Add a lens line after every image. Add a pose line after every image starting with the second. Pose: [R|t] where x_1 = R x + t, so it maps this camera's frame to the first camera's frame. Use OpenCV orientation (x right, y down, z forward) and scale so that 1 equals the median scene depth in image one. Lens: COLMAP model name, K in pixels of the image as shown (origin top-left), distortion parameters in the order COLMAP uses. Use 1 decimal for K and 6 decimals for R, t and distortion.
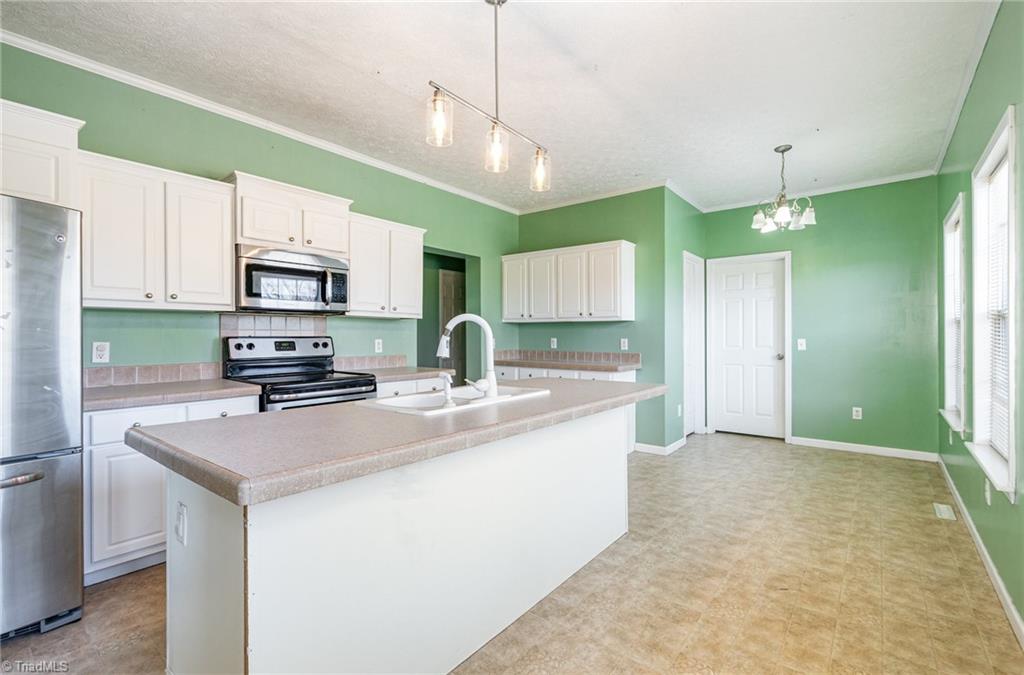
lens RADIAL K [[459.3, 0, 516.7], [0, 459.3, 335.0], [0, 0, 1]] dist [-0.000201, -0.000255]
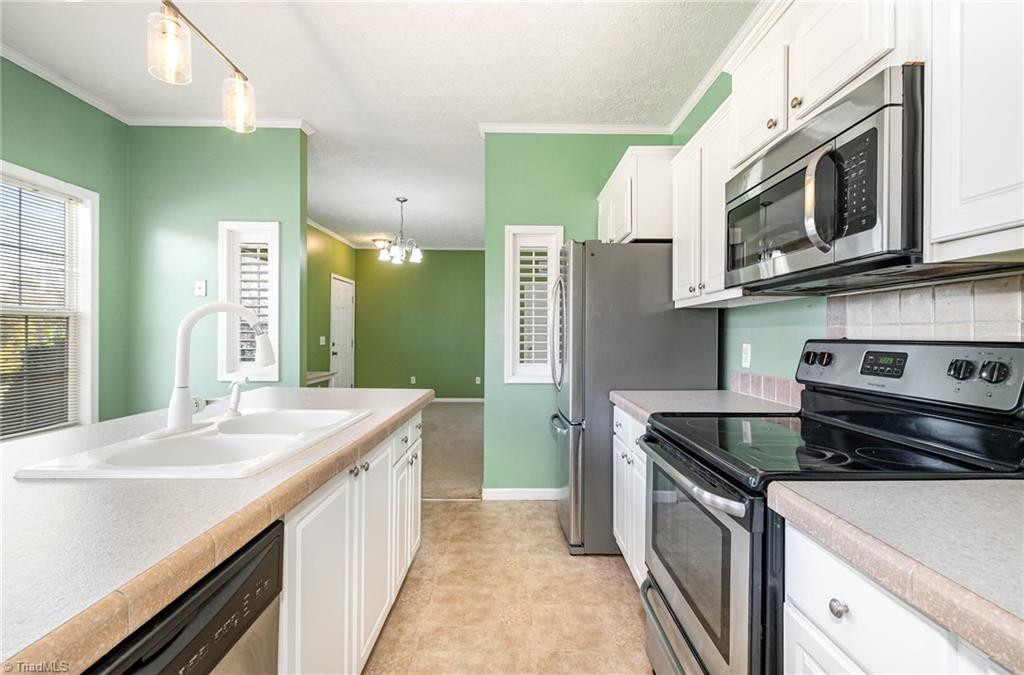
lens RADIAL K [[459.3, 0, 518.1], [0, 459.3, 338.0], [0, 0, 1]] dist [-0.000201, -0.000255]
pose [[-0.775359, 0.000345, -0.631520, -0.014966], [-0.005142, 0.999963, 0.006859, 0.000515], [0.631499, 0.008566, -0.775329, 1.401288]]
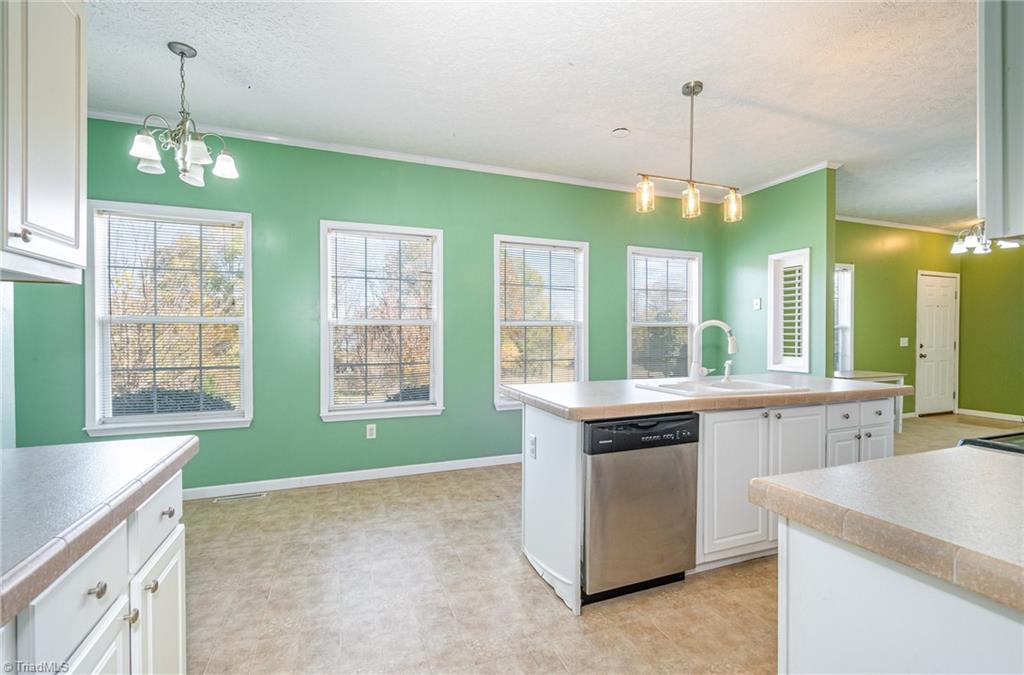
lens RADIAL K [[459.3, 0, 514.8], [0, 459.3, 337.2], [0, 0, 1]] dist [-0.000201, -0.000255]
pose [[-0.862781, 0.000131, 0.505577, -0.222210], [0.002549, 0.999988, 0.004092, -0.002974], [-0.505571, 0.004819, -0.862772, 1.899177]]
